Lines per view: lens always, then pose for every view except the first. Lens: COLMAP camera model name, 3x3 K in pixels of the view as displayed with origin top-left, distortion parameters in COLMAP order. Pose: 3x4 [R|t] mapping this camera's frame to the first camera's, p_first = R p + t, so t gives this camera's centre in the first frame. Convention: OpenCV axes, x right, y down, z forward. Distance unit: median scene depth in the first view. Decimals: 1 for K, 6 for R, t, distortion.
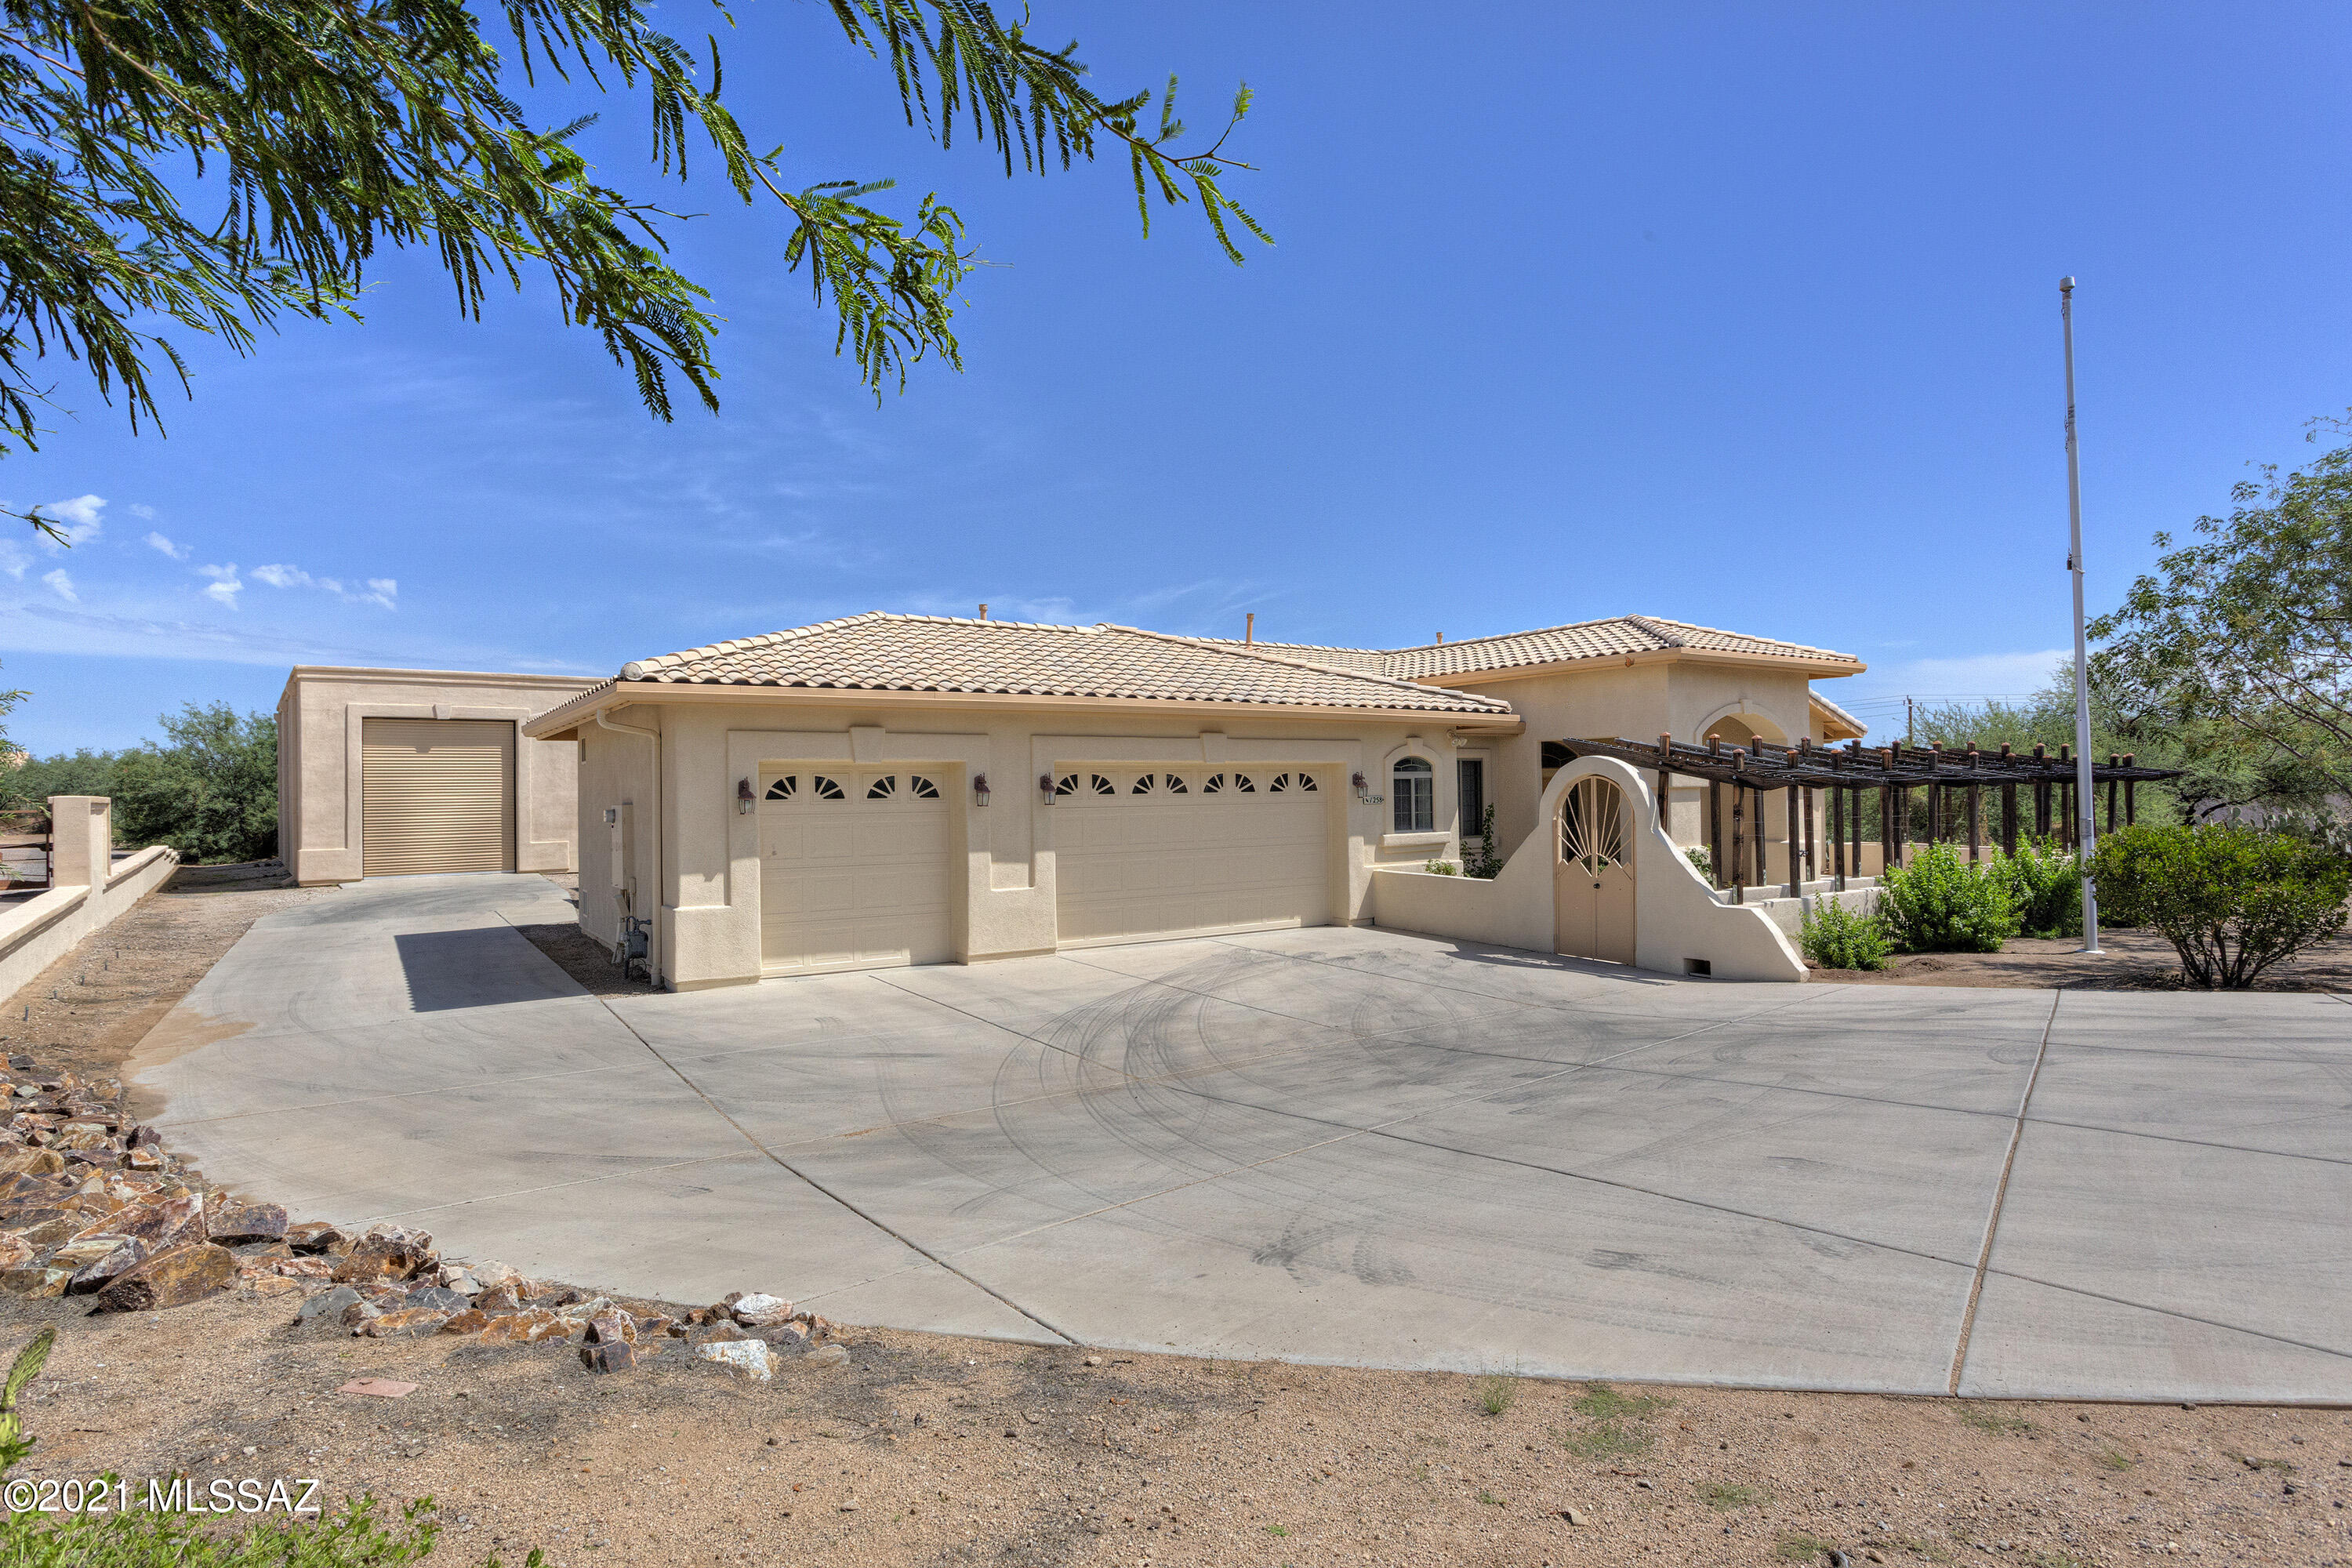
lens RADIAL K [[1269.5, 0, 1177.5], [0, 1269.5, 783.3], [0, 0, 1]] dist [-0.016562, 0.000484]
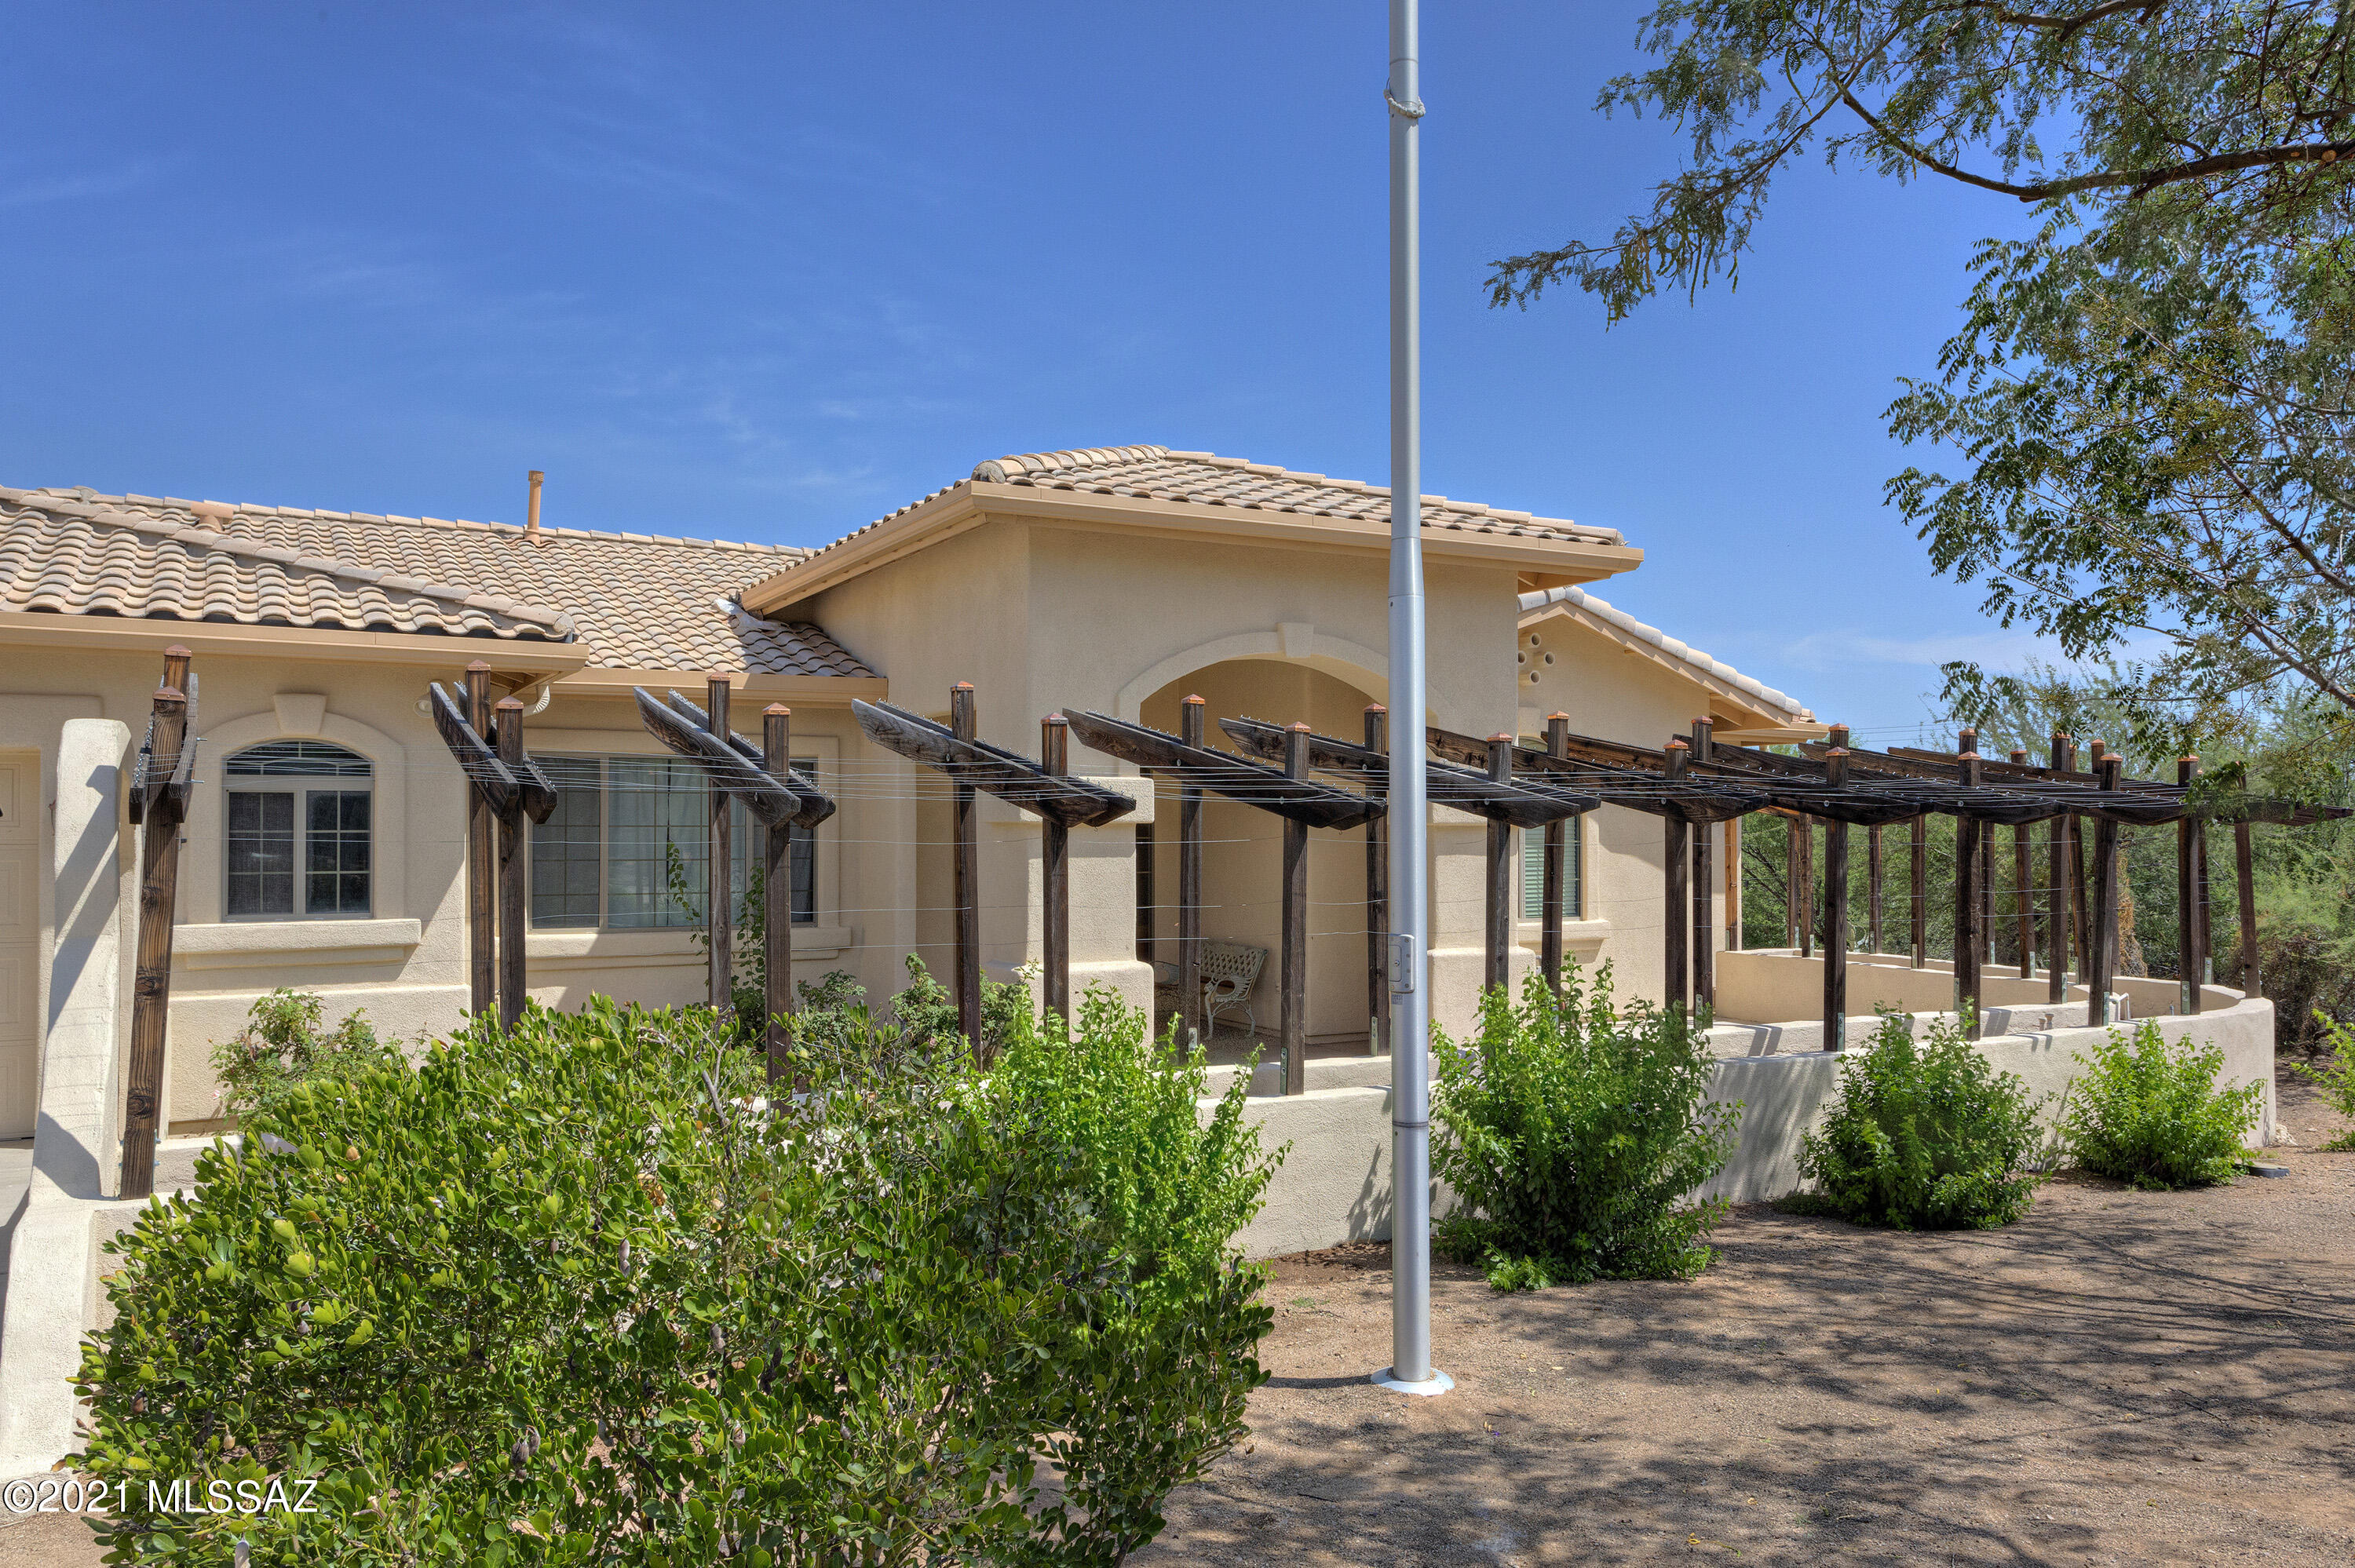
lens RADIAL K [[1767.0, 0, 1173.1], [0, 1767.0, 793.1], [0, 0, 1]] dist [-0.005757, -0.000705]
pose [[0.994968, 0.014146, -0.099189, 0.521270], [-0.015212, 0.999834, -0.010000, -0.002087], [0.099031, 0.011459, 0.995018, 0.441588]]
